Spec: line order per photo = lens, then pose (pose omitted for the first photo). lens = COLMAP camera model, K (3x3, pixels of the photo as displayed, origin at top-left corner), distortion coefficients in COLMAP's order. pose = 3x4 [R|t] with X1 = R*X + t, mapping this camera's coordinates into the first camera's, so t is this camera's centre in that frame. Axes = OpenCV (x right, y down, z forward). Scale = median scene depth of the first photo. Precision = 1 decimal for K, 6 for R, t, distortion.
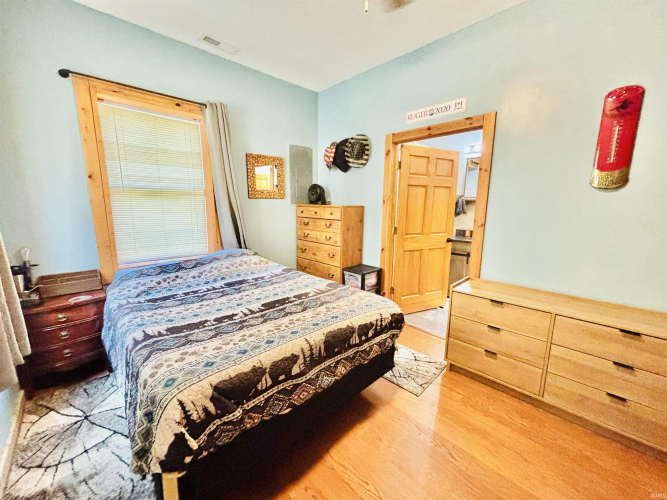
lens RADIAL K [[266.8, 0, 332.5], [0, 266.8, 251.0], [0, 0, 1]] dist [-0.001908, -0.000334]
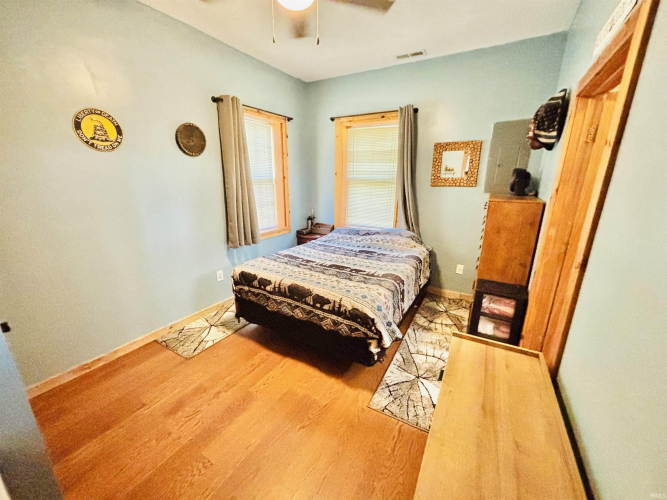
lens RADIAL K [[266.8, 0, 332.5], [0, 266.8, 251.0], [0, 0, 1]] dist [-0.001908, -0.000334]
pose [[0.270044, 0.253866, -0.928778, 1.041438], [-0.173145, 0.961694, 0.212521, -0.173478], [0.947152, 0.103424, 0.303656, 0.534932]]
